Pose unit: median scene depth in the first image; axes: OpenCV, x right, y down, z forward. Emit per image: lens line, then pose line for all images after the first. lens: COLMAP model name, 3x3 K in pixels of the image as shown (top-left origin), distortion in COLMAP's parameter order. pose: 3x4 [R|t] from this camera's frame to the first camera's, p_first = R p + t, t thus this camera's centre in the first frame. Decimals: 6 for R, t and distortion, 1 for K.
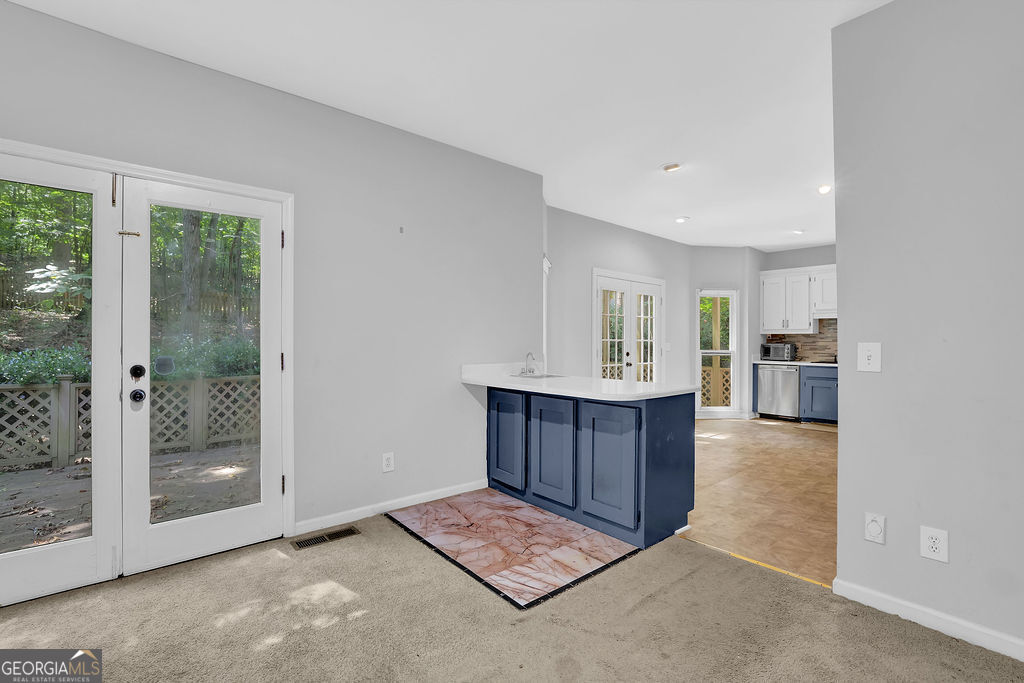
lens RADIAL K [[459.2, 0, 505.0], [0, 459.2, 338.1], [0, 0, 1]] dist [-0.029160, 0.002772]
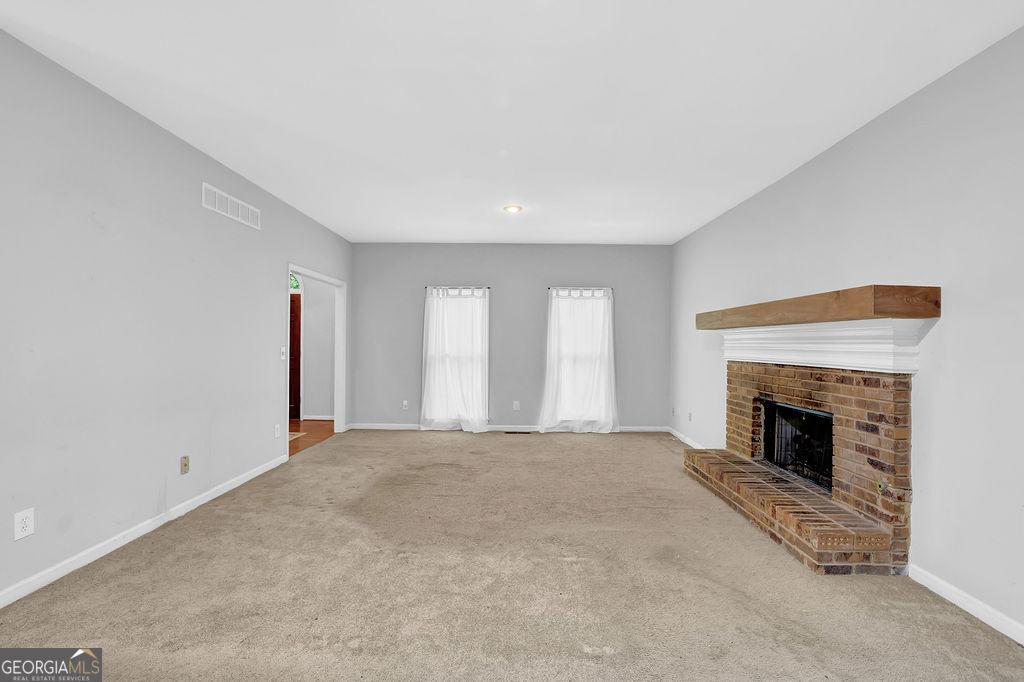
lens RADIAL K [[459.2, 0, 506.3], [0, 459.2, 342.9], [0, 0, 1]] dist [-0.029160, 0.002772]
pose [[-0.758808, -0.010826, 0.651224, -0.469662], [-0.015289, 0.999882, -0.001192, -0.020993], [-0.651135, -0.010861, -0.758884, 0.665459]]
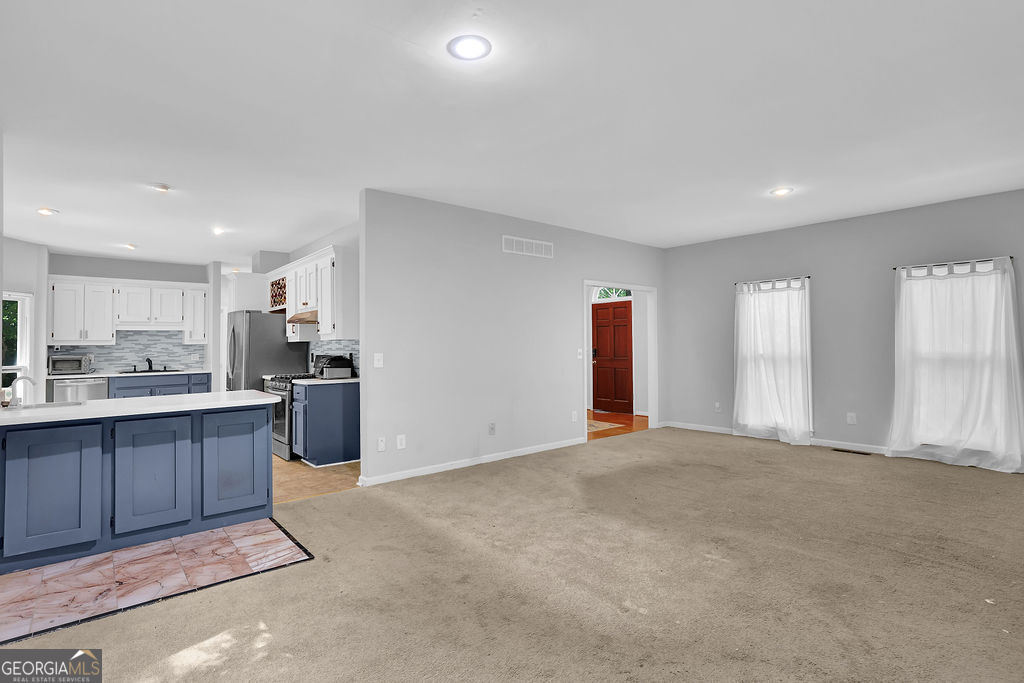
lens RADIAL K [[502.9, 0, 518.7], [0, 502.9, 340.6], [0, 0, 1]] dist [-0.020810, 0.002410]
pose [[-0.029663, 0.004099, 0.999552, -0.981789], [0.004618, 0.999981, -0.003964, -0.023493], [-0.999549, 0.004498, -0.029681, 0.294545]]
